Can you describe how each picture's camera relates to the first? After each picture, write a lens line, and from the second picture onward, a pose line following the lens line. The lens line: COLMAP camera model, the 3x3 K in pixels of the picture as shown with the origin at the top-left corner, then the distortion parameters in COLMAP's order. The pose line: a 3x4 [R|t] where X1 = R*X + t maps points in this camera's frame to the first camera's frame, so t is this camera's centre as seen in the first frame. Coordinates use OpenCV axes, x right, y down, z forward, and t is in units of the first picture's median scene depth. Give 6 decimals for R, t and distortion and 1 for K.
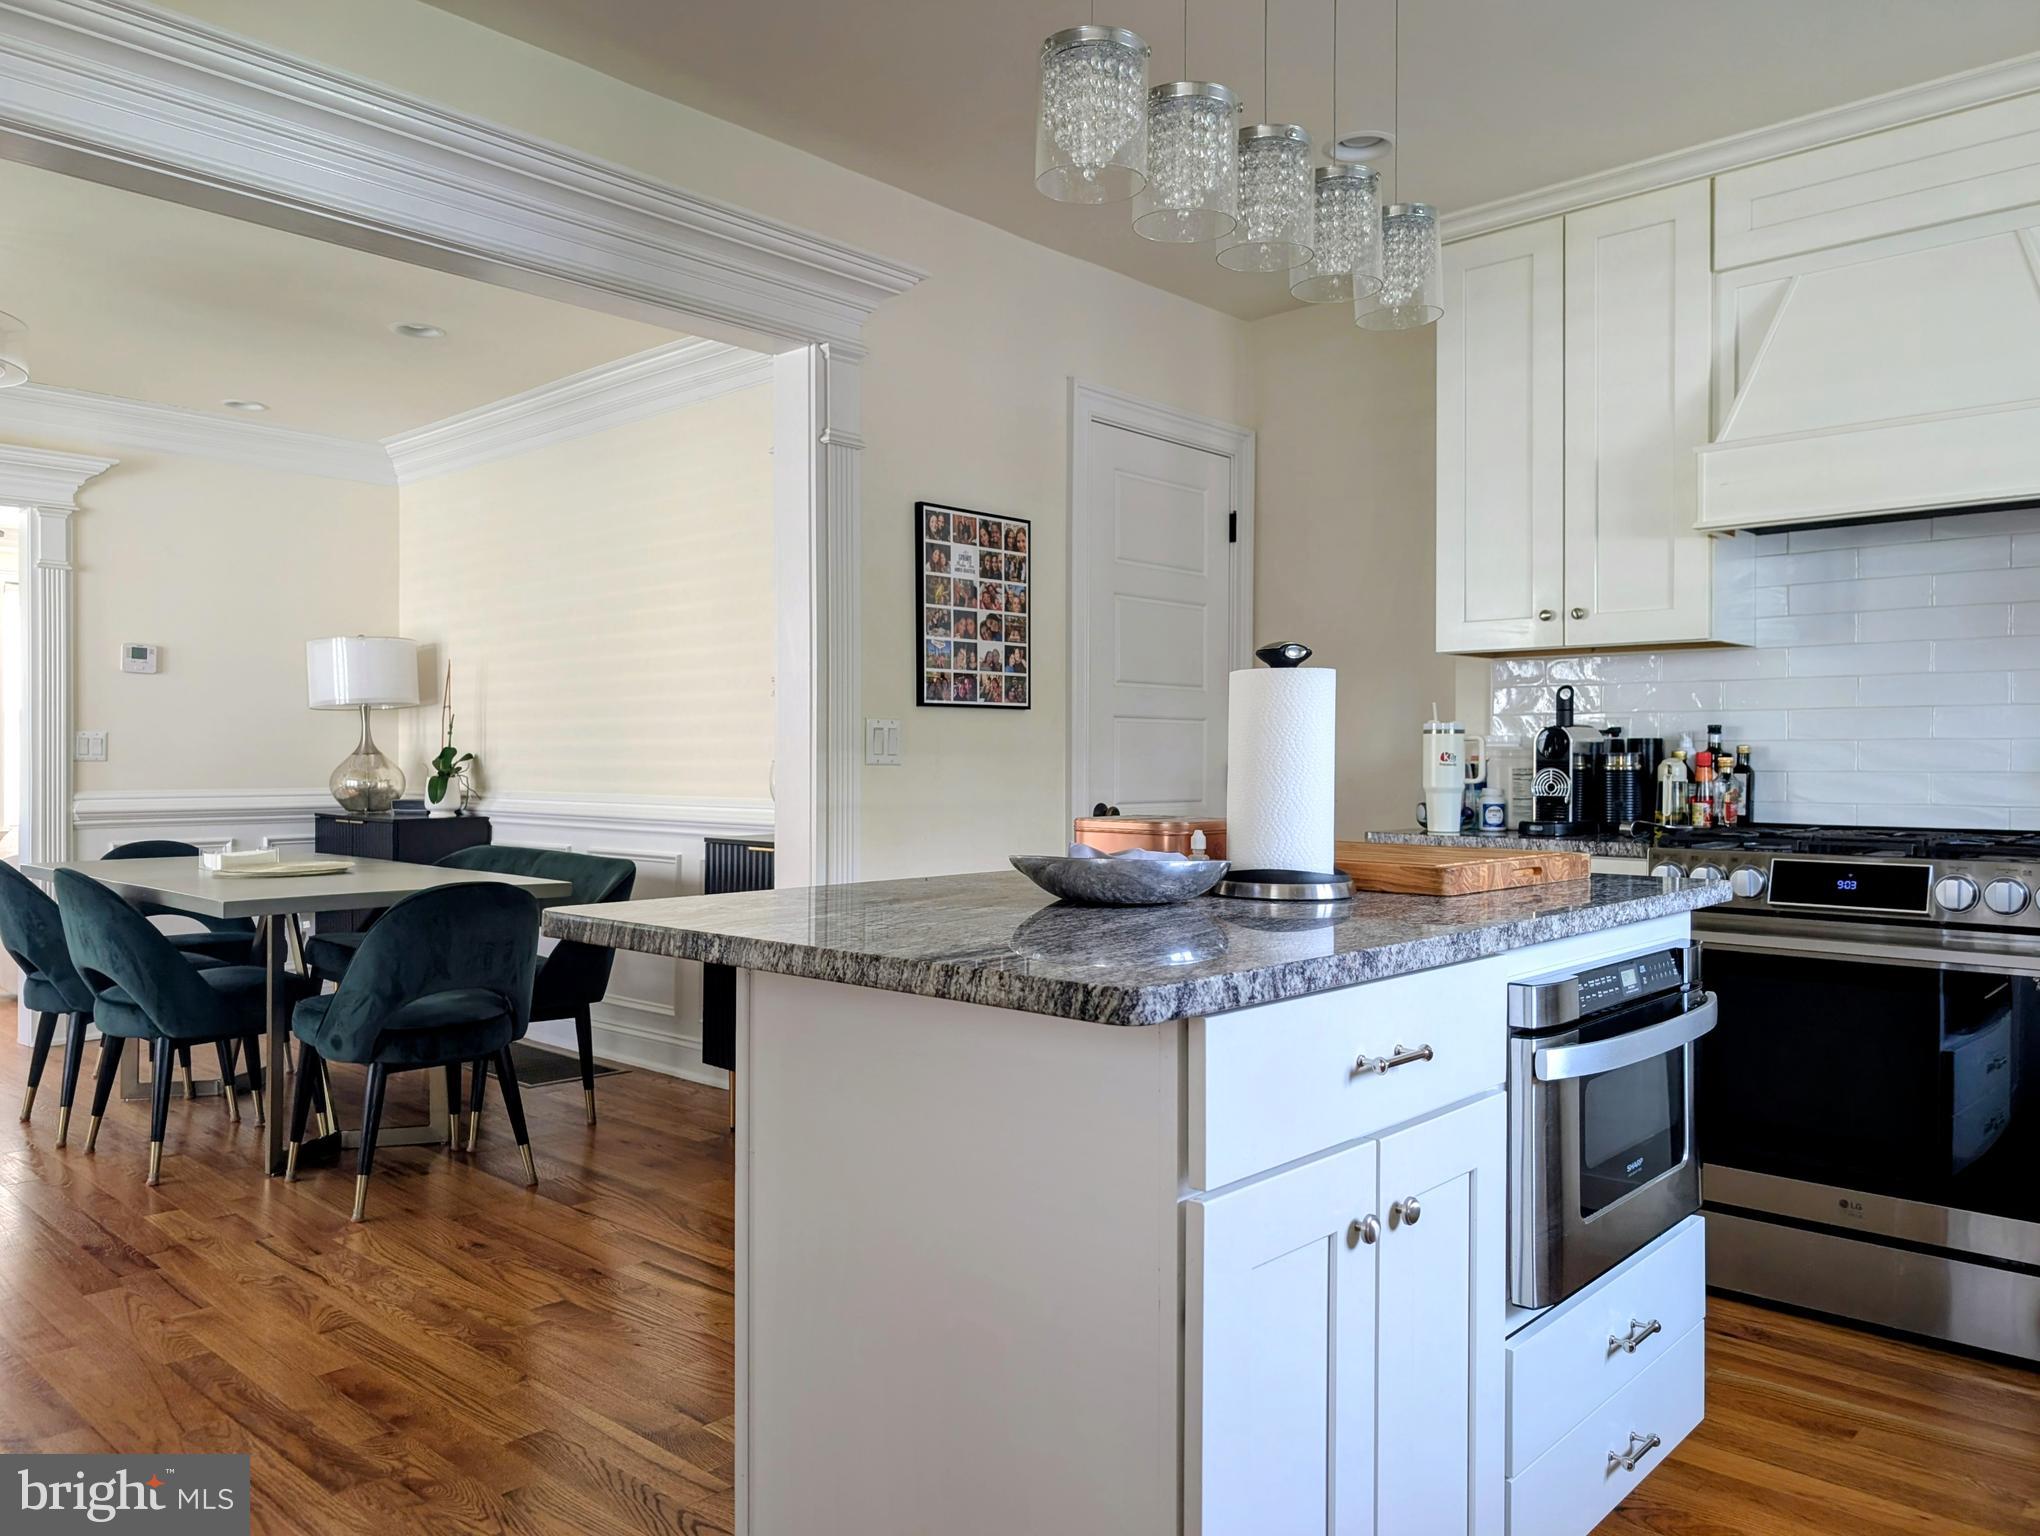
lens RADIAL K [[1468.2, 0, 1020.2], [0, 1468.2, 765.5], [0, 0, 1]] dist [0.022646, -0.005148]
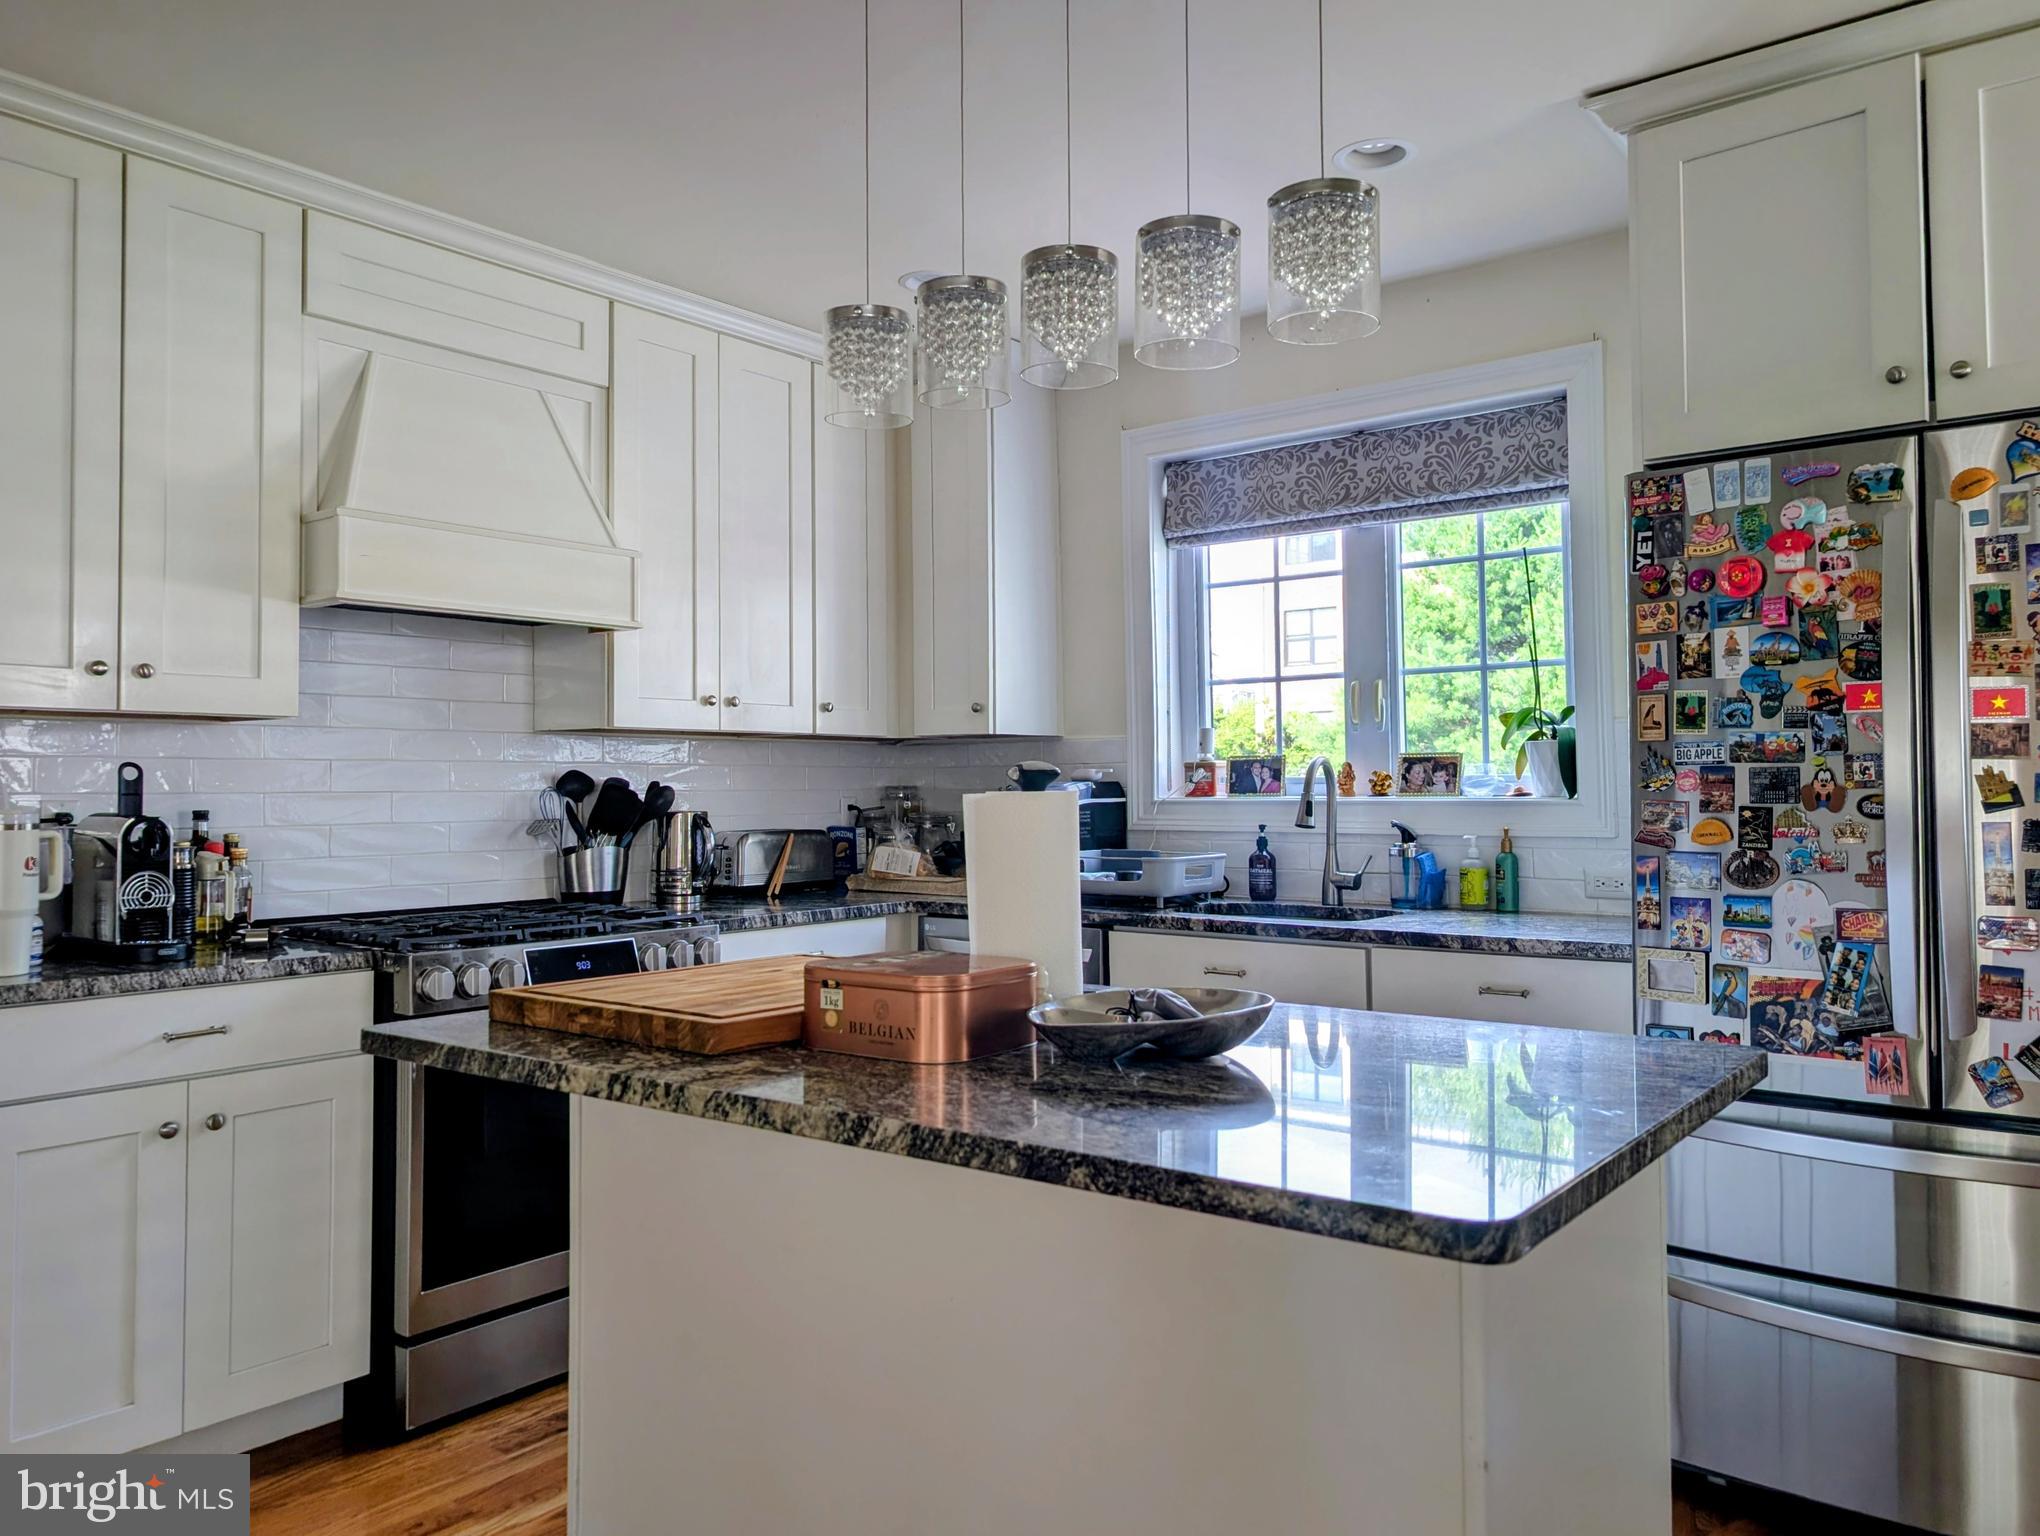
lens RADIAL K [[1468.2, 0, 1022.0], [0, 1468.2, 766.0], [0, 0, 1]] dist [0.022646, -0.005148]
pose [[-0.069219, 0.016078, 0.997472, -0.430398], [0.008436, 0.999844, -0.015531, -0.036409], [-0.997566, 0.007340, -0.069343, 0.587563]]
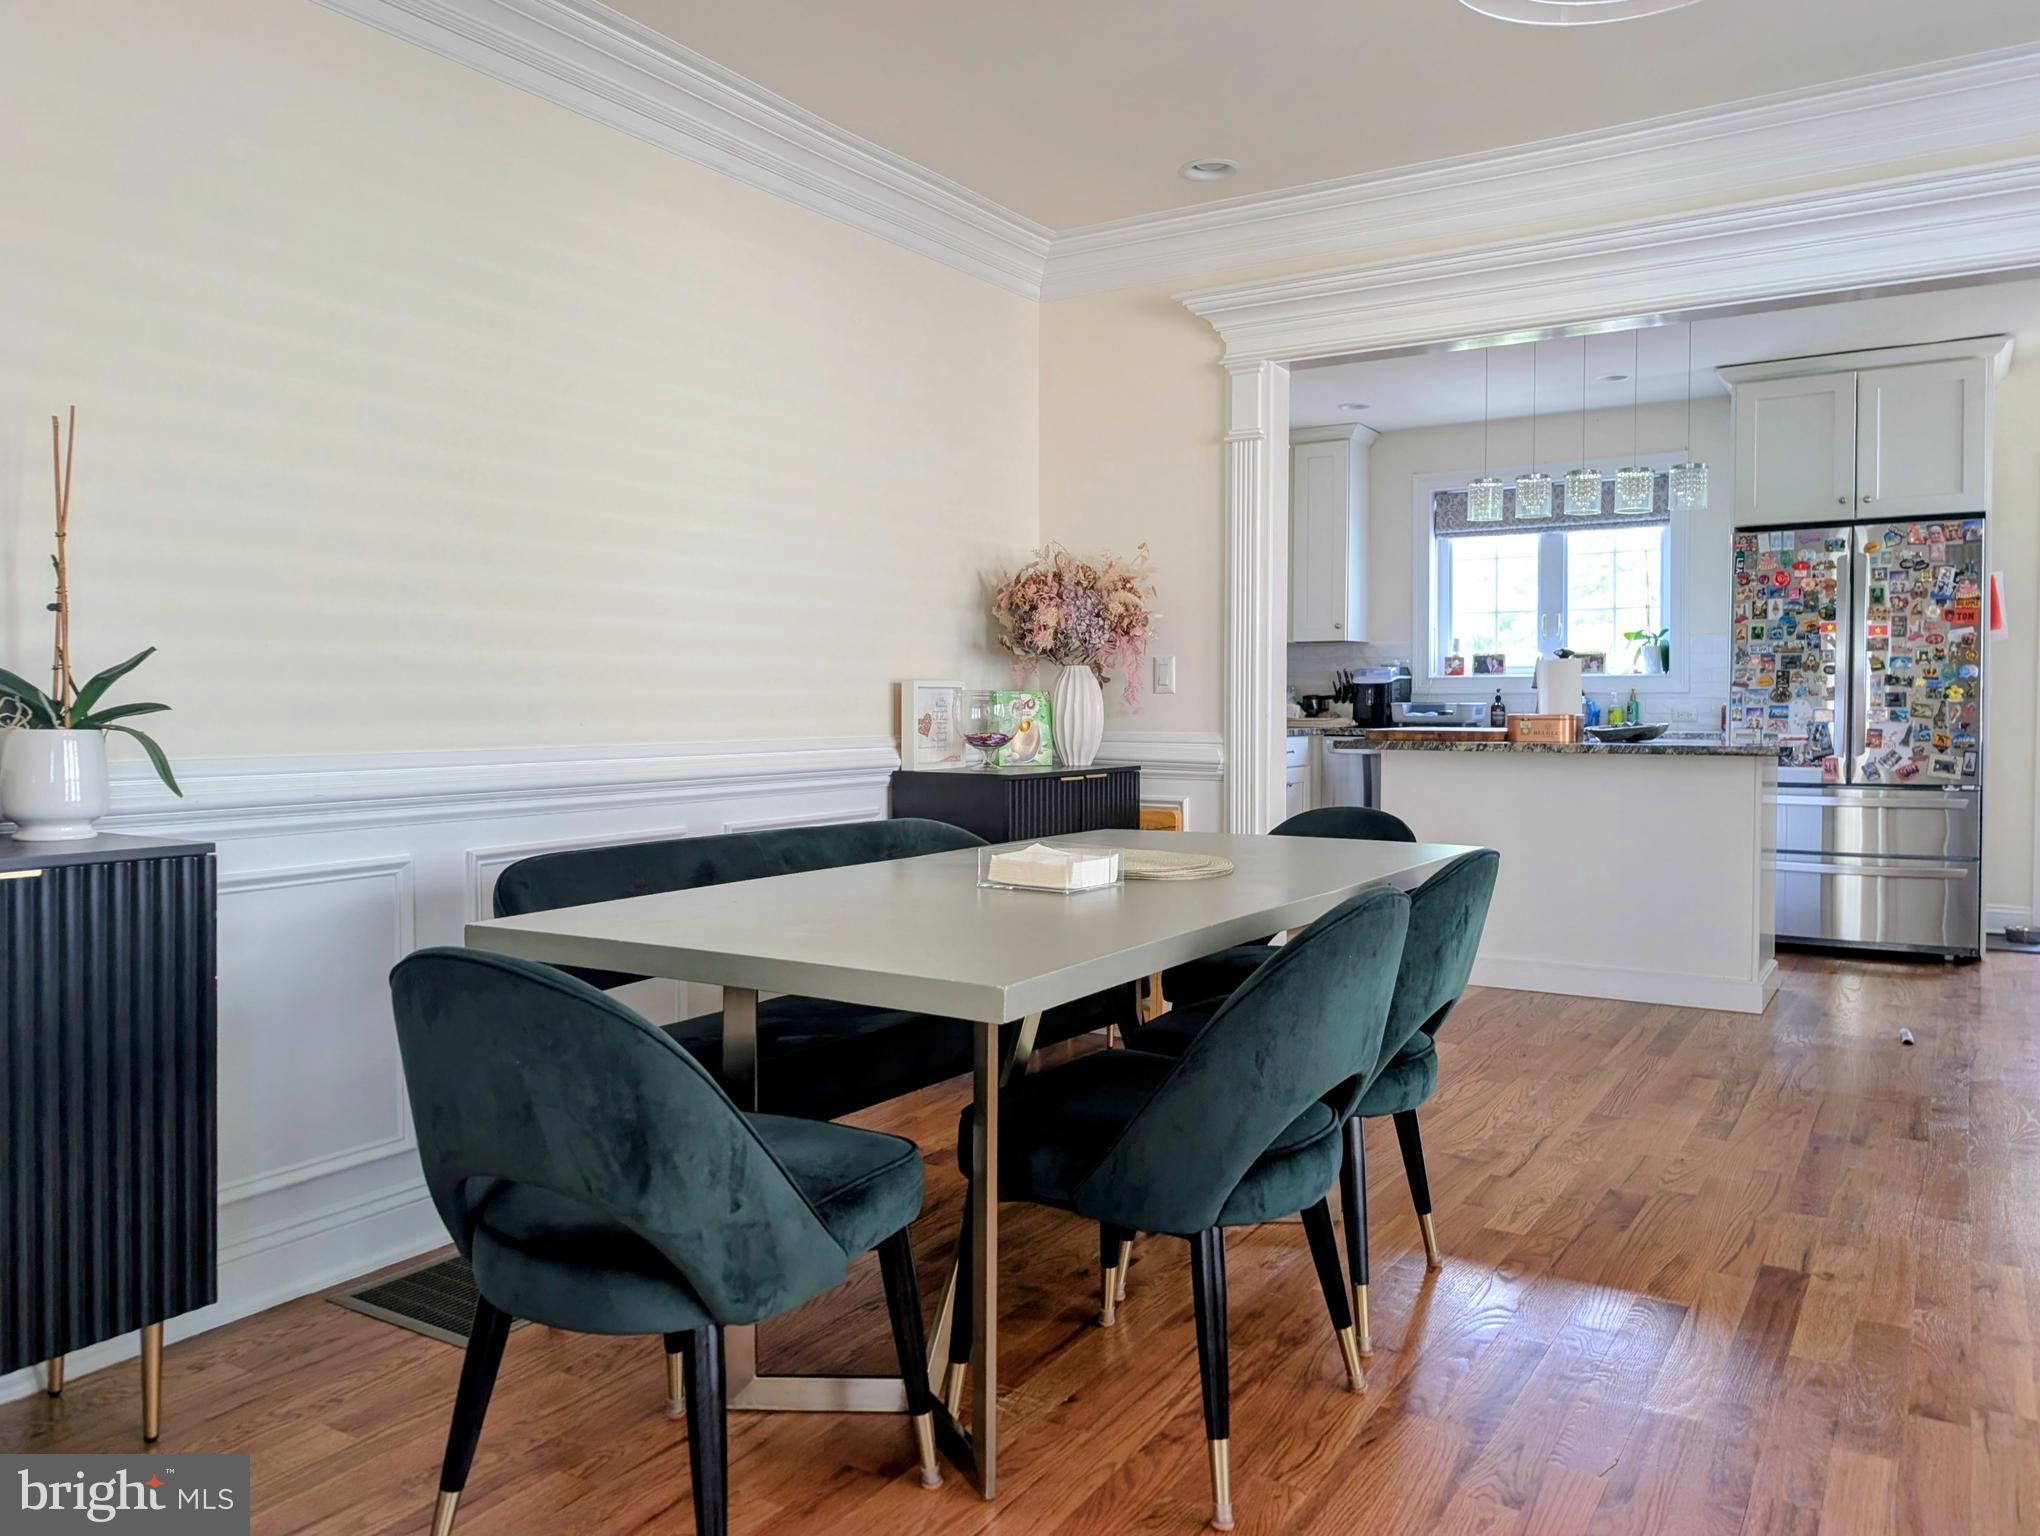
lens RADIAL K [[1468.2, 0, 1017.6], [0, 1468.2, 756.5], [0, 0, 1]] dist [0.022646, -0.005148]
pose [[-0.160690, -0.035514, 0.986366, -1.275203], [-0.000781, 0.999357, 0.035854, 0.010577], [-0.987005, 0.004991, -0.160615, 1.311744]]
